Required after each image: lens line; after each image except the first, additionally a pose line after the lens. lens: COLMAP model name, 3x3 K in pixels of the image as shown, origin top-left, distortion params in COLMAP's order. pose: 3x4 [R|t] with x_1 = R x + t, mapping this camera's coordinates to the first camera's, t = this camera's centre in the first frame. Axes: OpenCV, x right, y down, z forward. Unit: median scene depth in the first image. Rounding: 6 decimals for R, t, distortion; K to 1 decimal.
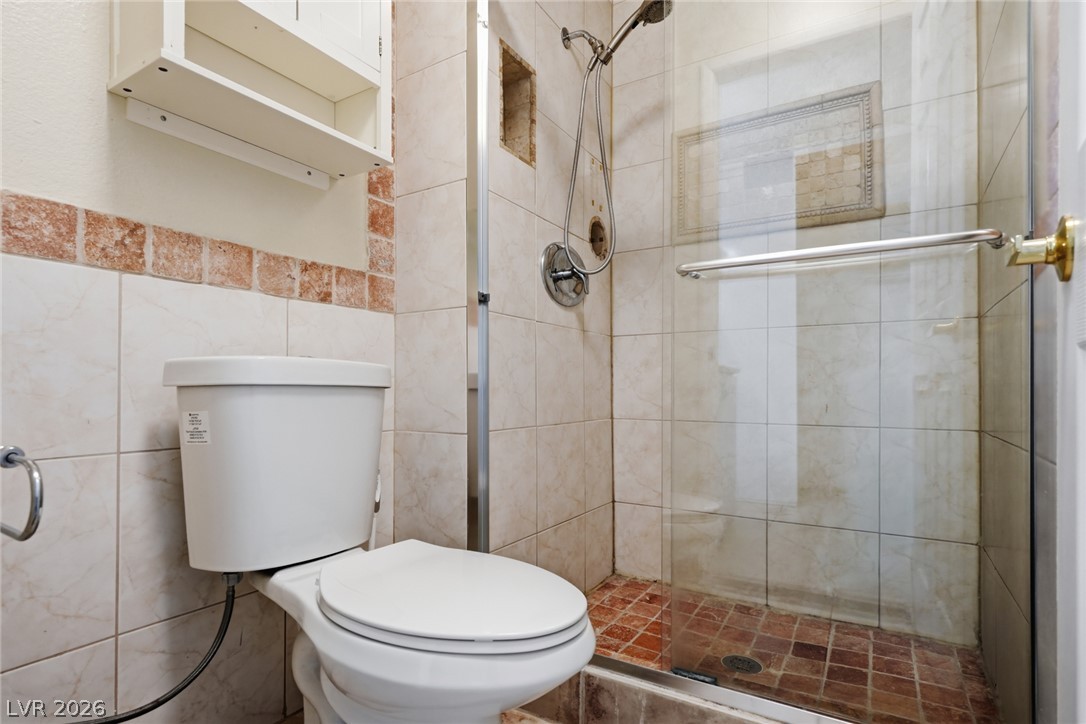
lens RADIAL K [[555.5, 0, 542.6], [0, 555.5, 388.7], [0, 0, 1]] dist [0.000572, -0.000967]
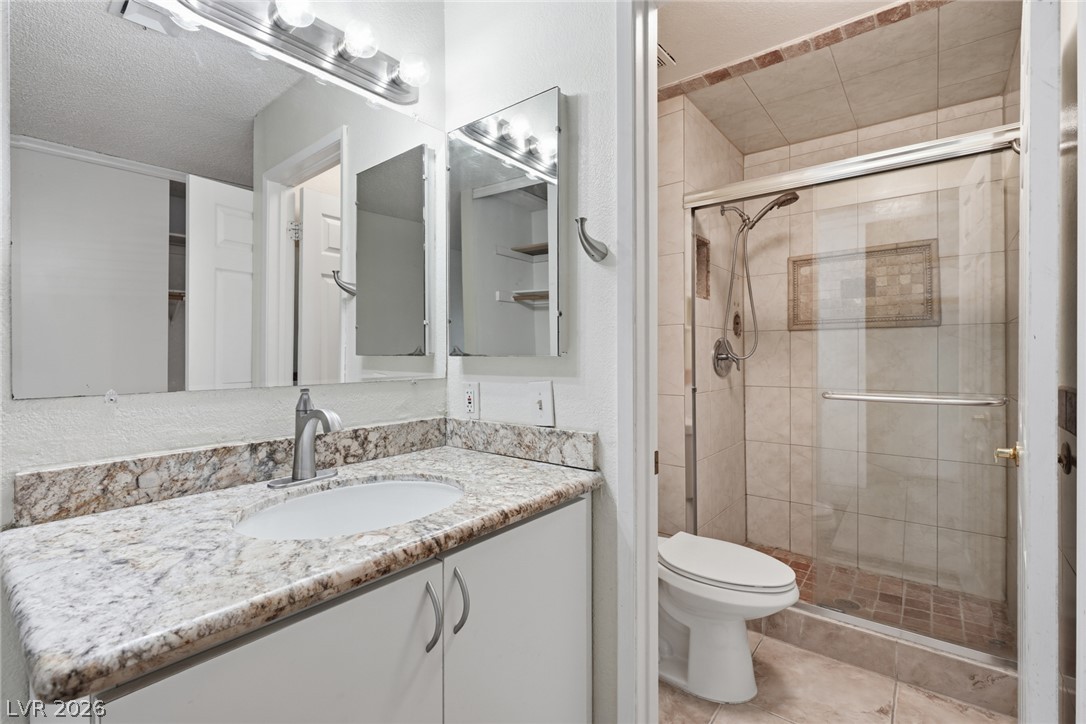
lens RADIAL K [[491.2, 0, 541.5], [0, 491.2, 358.7], [0, 0, 1]] dist [-0.002754, 0.000381]
pose [[0.991570, -0.008098, -0.129320, -0.312523], [0.009288, 0.999920, 0.008600, -0.230498], [0.129240, -0.009729, 0.991566, -0.501754]]
